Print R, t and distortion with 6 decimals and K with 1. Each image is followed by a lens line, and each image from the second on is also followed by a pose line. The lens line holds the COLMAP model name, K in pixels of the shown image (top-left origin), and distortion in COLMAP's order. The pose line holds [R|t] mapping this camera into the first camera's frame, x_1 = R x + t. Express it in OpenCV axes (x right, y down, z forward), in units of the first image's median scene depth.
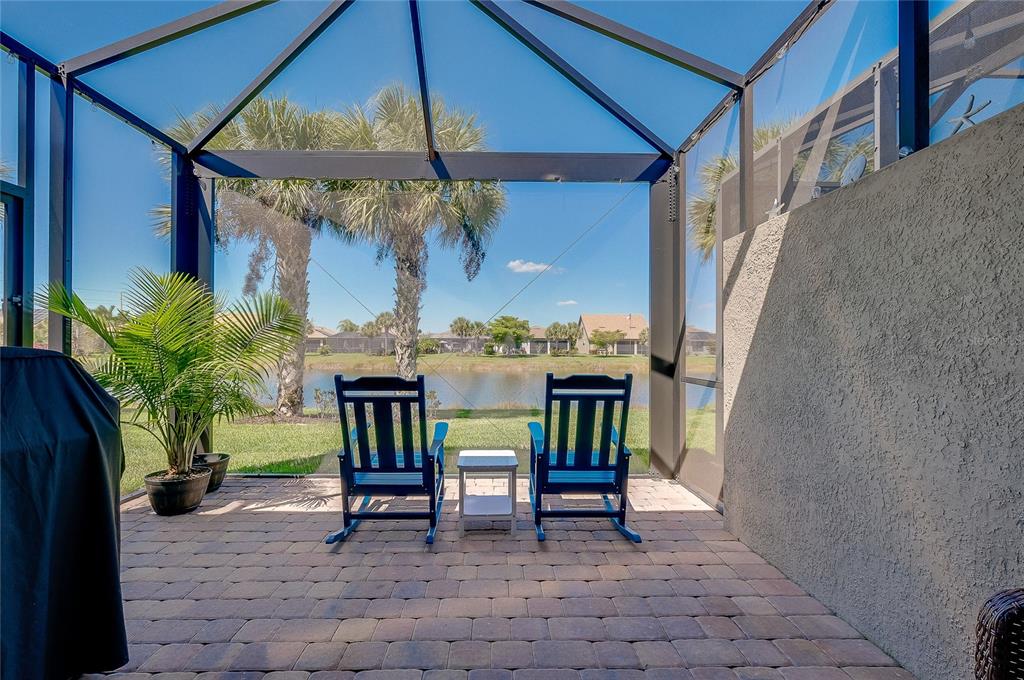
lens RADIAL K [[454.4, 0, 513.3], [0, 454.4, 343.5], [0, 0, 1]] dist [0.001192, -0.000144]
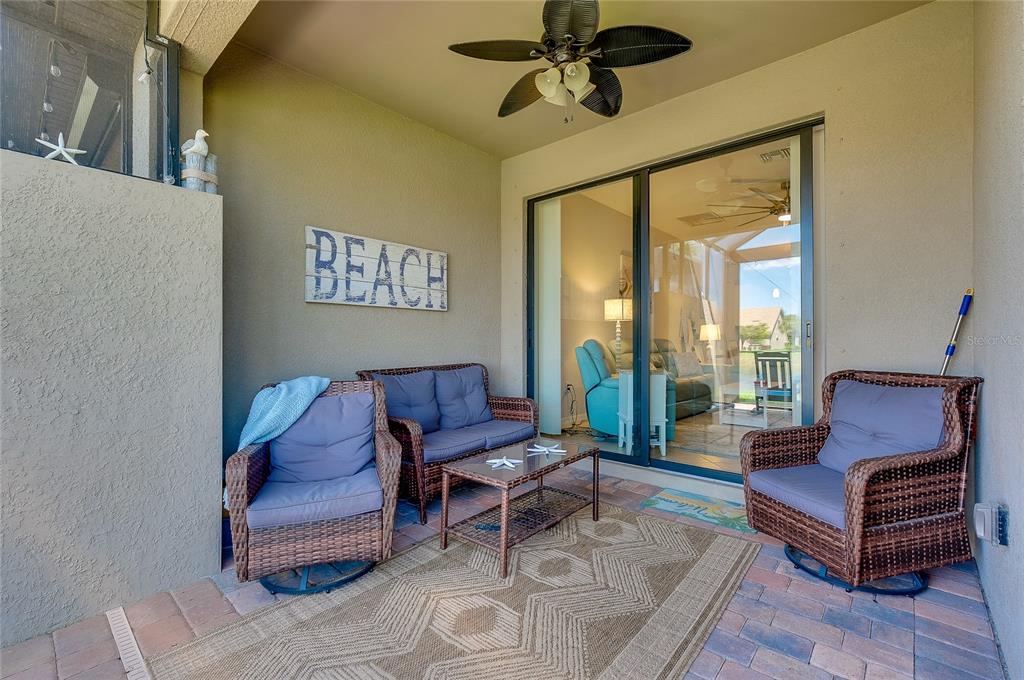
lens RADIAL K [[449.1, 0, 522.1], [0, 449.1, 340.0], [0, 0, 1]] dist [-0.002388, -0.000652]
pose [[-0.738133, -0.000885, 0.674655, -0.277334], [-0.011224, 0.999877, -0.010968, 0.007179], [-0.674562, -0.015668, -0.738052, 0.389778]]
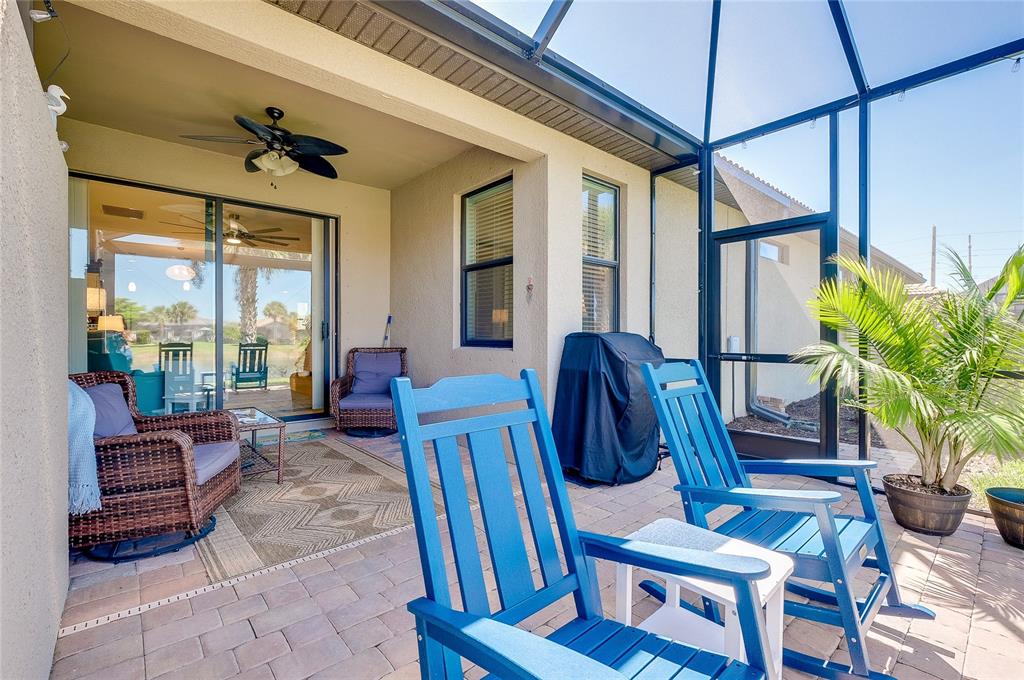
lens RADIAL K [[437.9, 0, 512.0], [0, 437.9, 340.0], [0, 0, 1]] dist [0.002196, 0.000151]
pose [[-0.768363, -0.001108, -0.640013, 0.291728], [0.001524, 0.999992, -0.003561, 0.020361], [0.640012, -0.003712, -0.768356, 0.908824]]
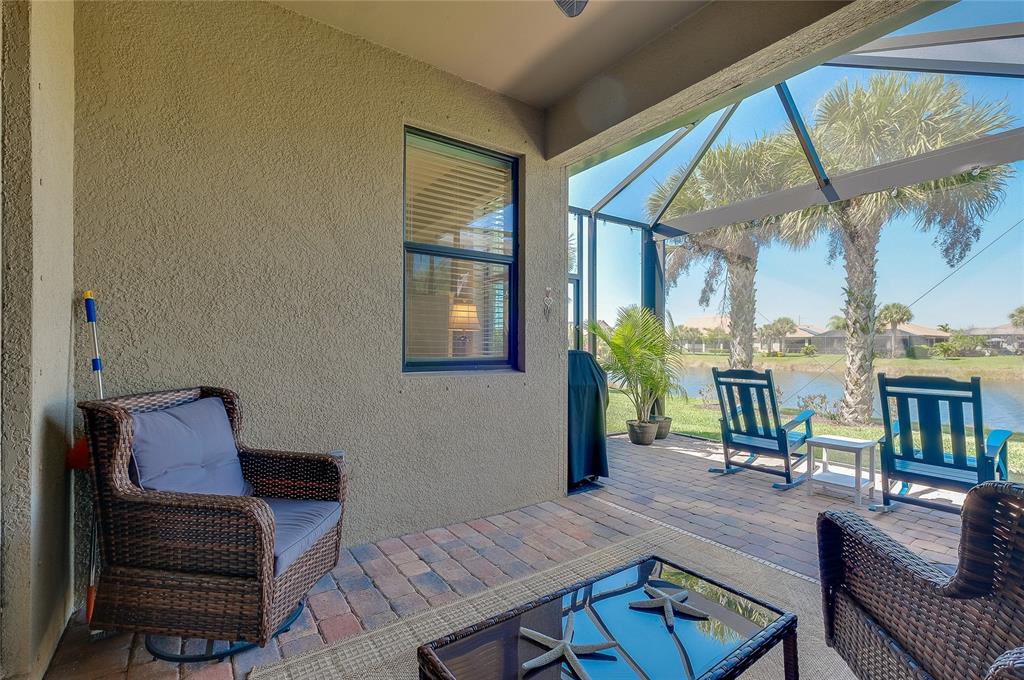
lens RADIAL K [[456.5, 0, 513.6], [0, 456.5, 346.8], [0, 0, 1]] dist [-0.003504, -0.000499]
pose [[0.562040, -0.000621, -0.827110, 0.350645], [0.006435, 0.999973, 0.003622, -0.008253], [0.827085, -0.007358, 0.562028, -0.310430]]
